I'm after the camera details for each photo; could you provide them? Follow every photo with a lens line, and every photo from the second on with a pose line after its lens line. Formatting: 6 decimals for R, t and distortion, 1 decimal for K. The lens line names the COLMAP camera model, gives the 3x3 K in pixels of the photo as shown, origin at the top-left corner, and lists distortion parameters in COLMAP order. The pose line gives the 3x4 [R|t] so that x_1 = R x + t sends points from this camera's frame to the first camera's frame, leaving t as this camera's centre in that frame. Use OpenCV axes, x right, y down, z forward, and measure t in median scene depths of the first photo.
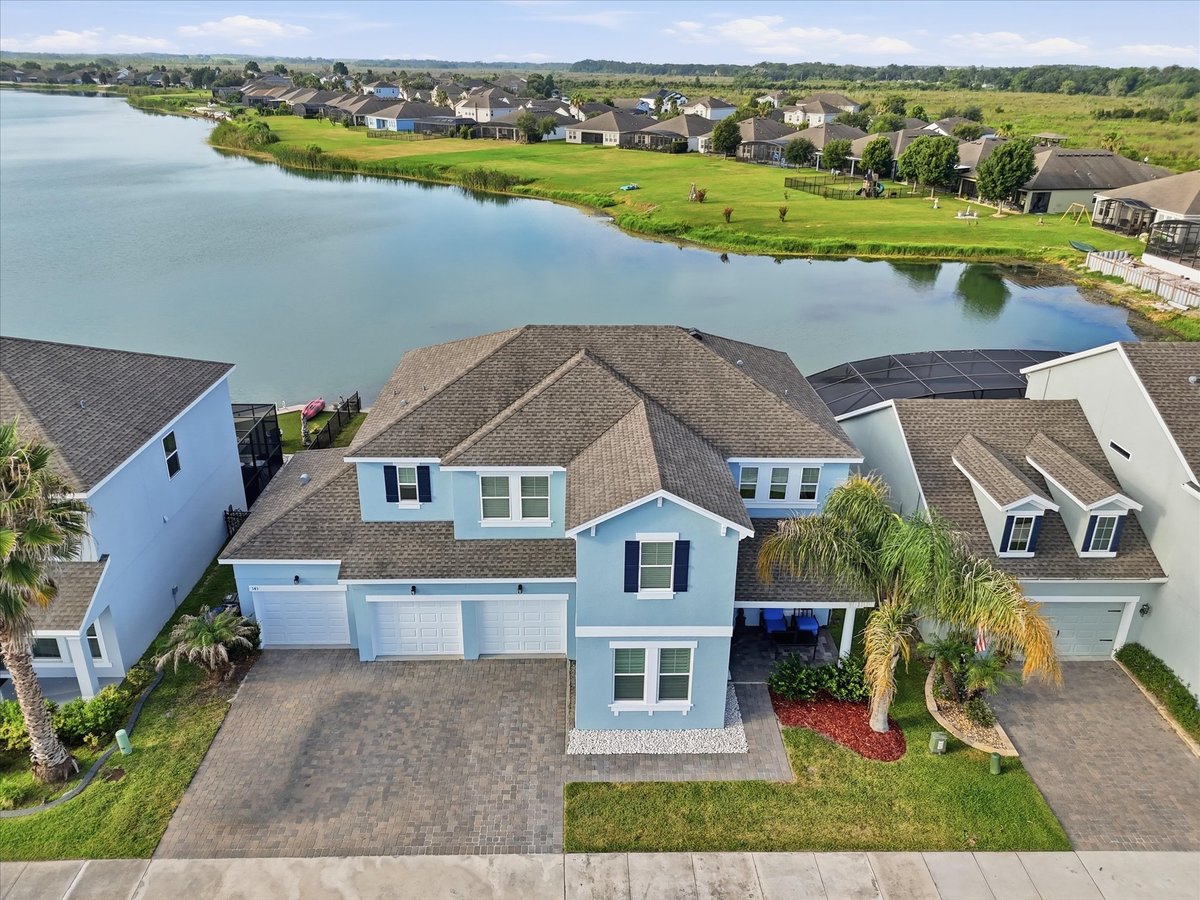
lens RADIAL K [[880.0, 0, 600.0], [0, 880.0, 444.5], [0, 0, 1]] dist [0.082037, -0.096513]
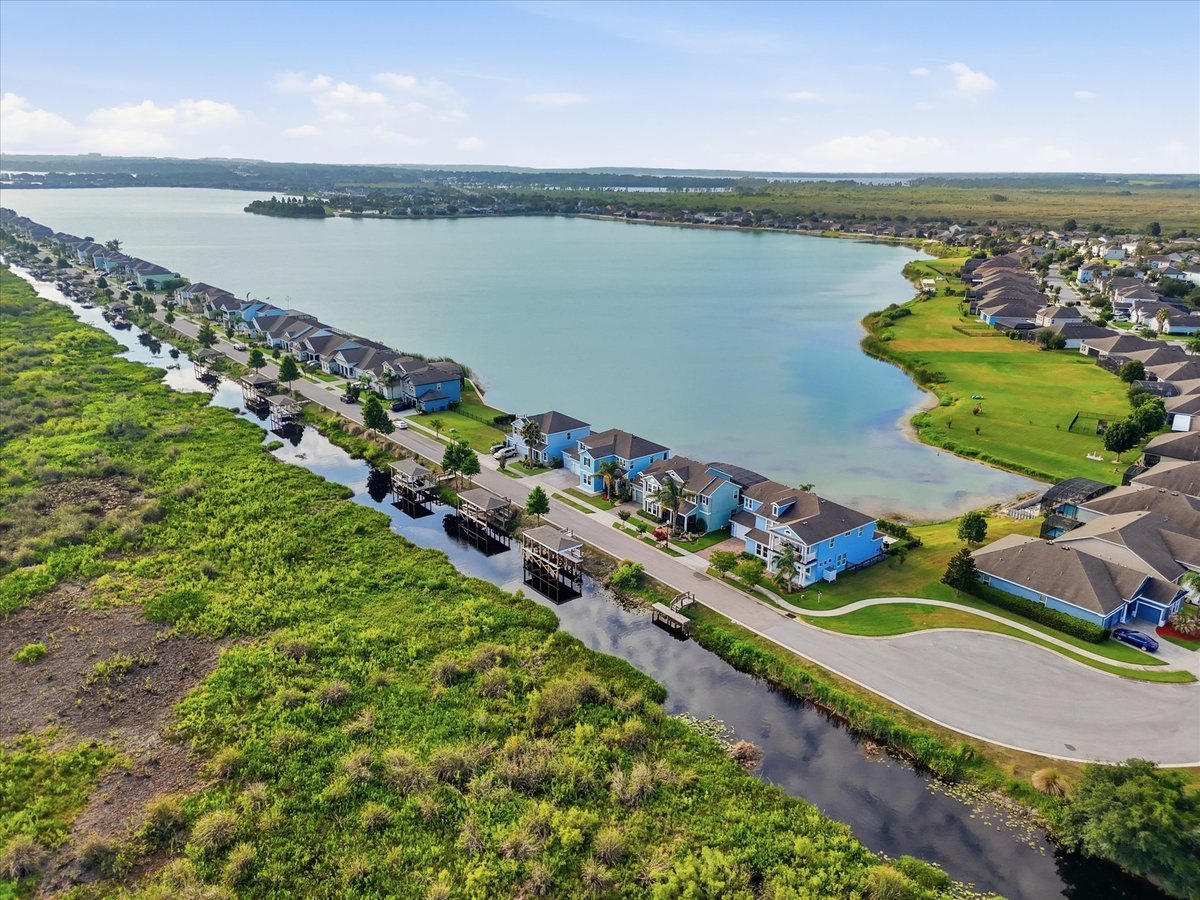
lens RADIAL K [[880.0, 0, 600.0], [0, 880.0, 444.5], [0, 0, 1]] dist [0.082037, -0.096513]
pose [[0.606431, 0.229519, -0.761290, 0.842719], [-0.312188, 0.949280, 0.037511, -0.044904], [0.731287, 0.214917, 0.647325, -0.541424]]
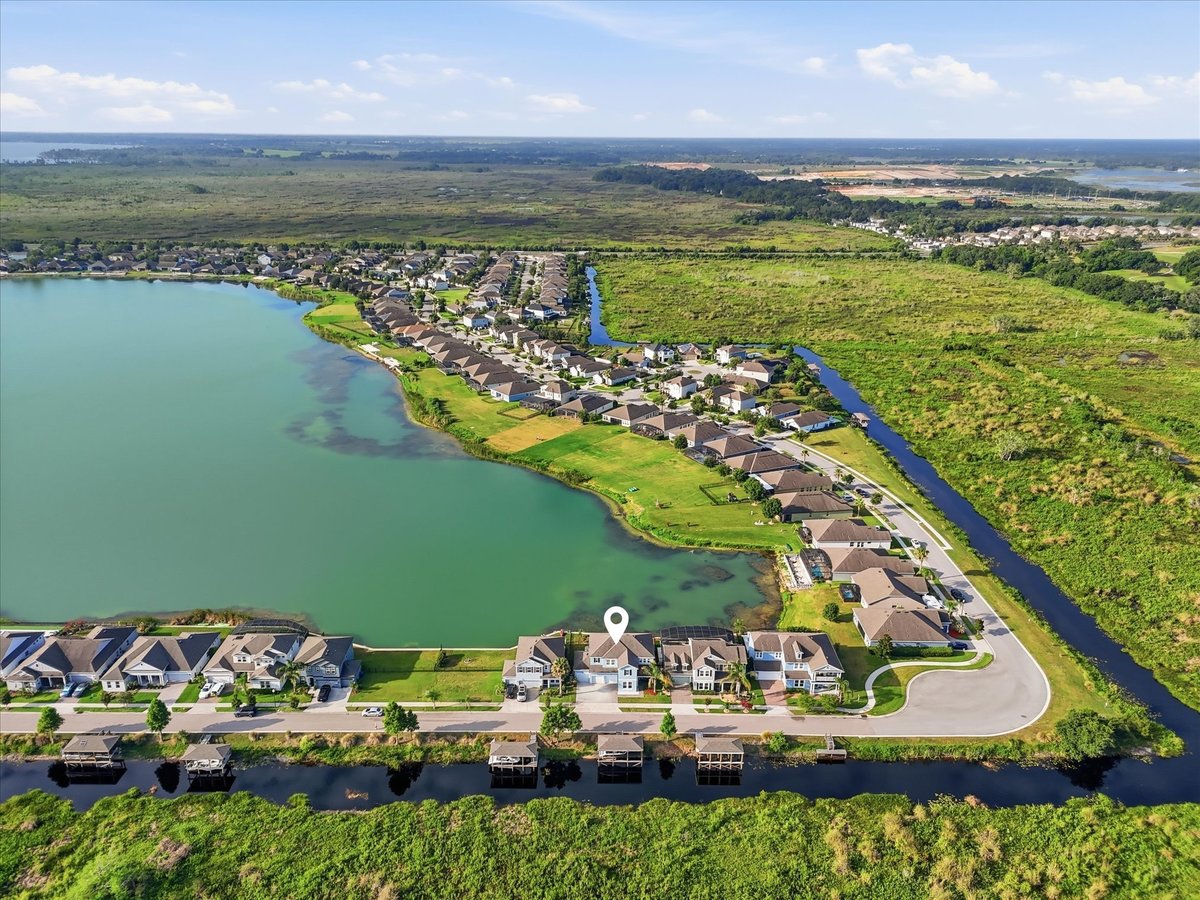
lens RADIAL K [[880.0, 0, 600.0], [0, 880.0, 444.5], [0, 0, 1]] dist [0.082037, -0.096513]
pose [[0.999800, 0.005044, -0.019343, -0.008681], [-0.006210, 0.998138, -0.060681, -0.251272], [0.019001, 0.060789, 0.997970, -1.253085]]
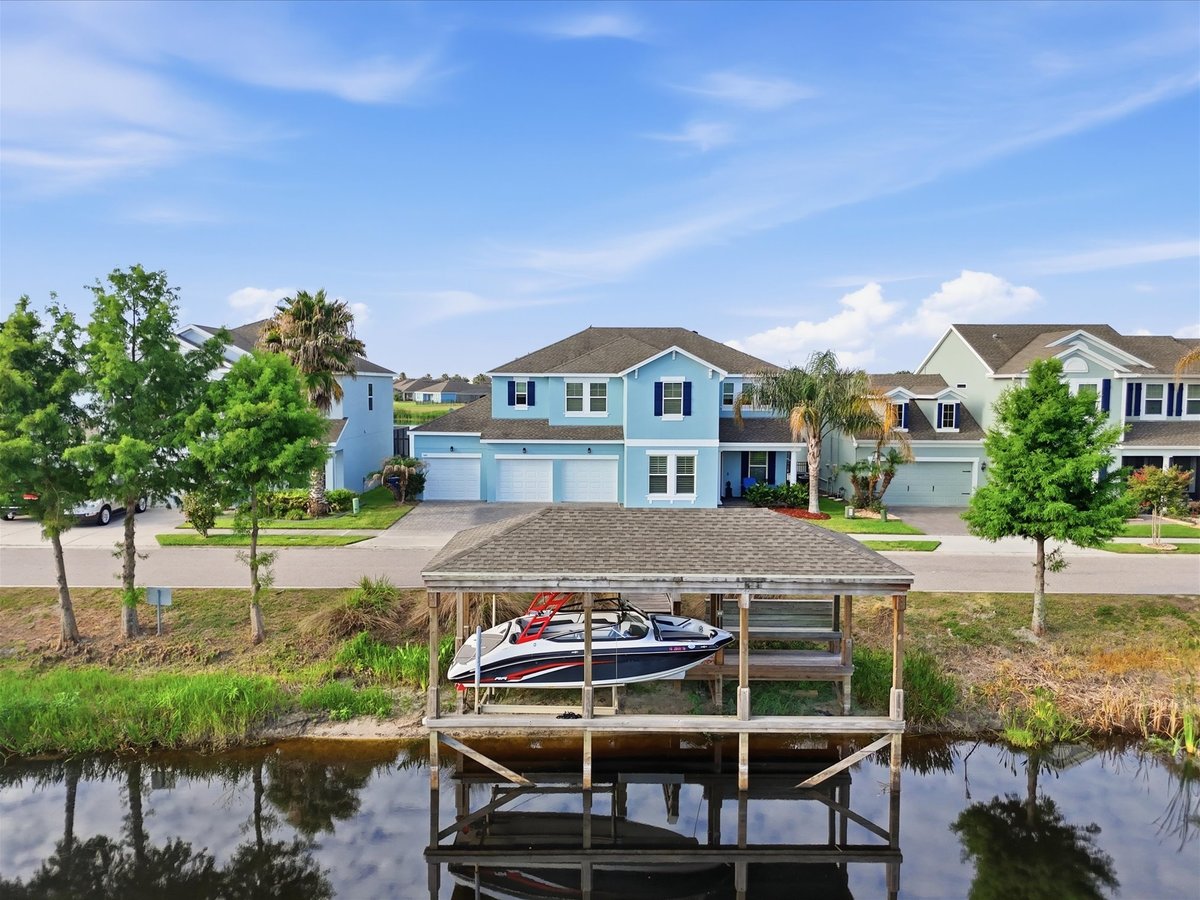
lens RADIAL K [[877.9, 0, 600.0], [0, 877.9, 450.0], [0, 0, 1]] dist [0.108032, -0.129629]
pose [[0.999866, -0.007501, -0.014555, -0.008582], [0.002393, 0.946295, -0.323295, 0.123329], [0.016199, 0.323217, 0.946186, -0.094523]]
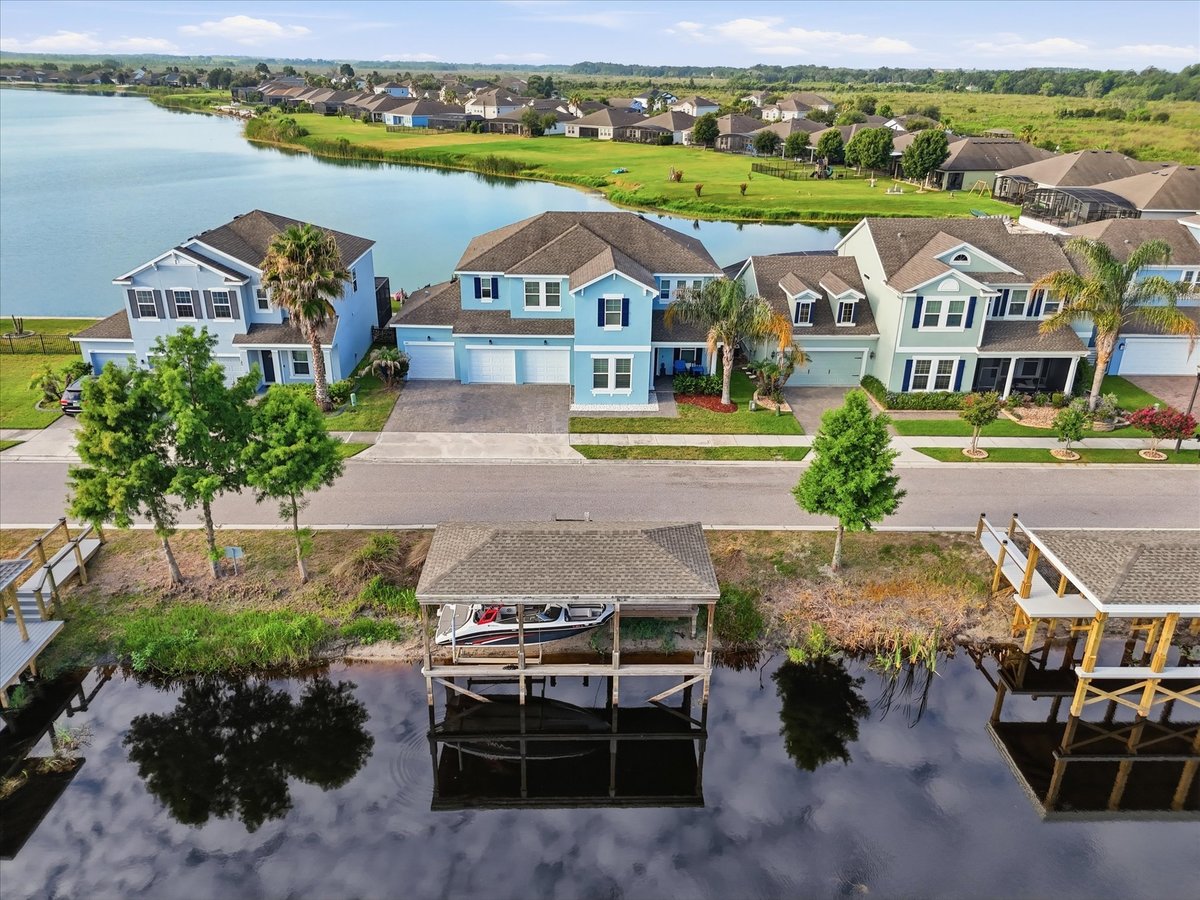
lens RADIAL K [[880.0, 0, 600.0], [0, 880.0, 444.5], [0, 0, 1]] dist [0.082037, -0.096513]
pose [[0.999997, 0.000929, 0.002184, 0.004452], [-0.000925, 0.999998, -0.001904, 0.070326], [-0.002186, 0.001902, 0.999996, -0.165592]]
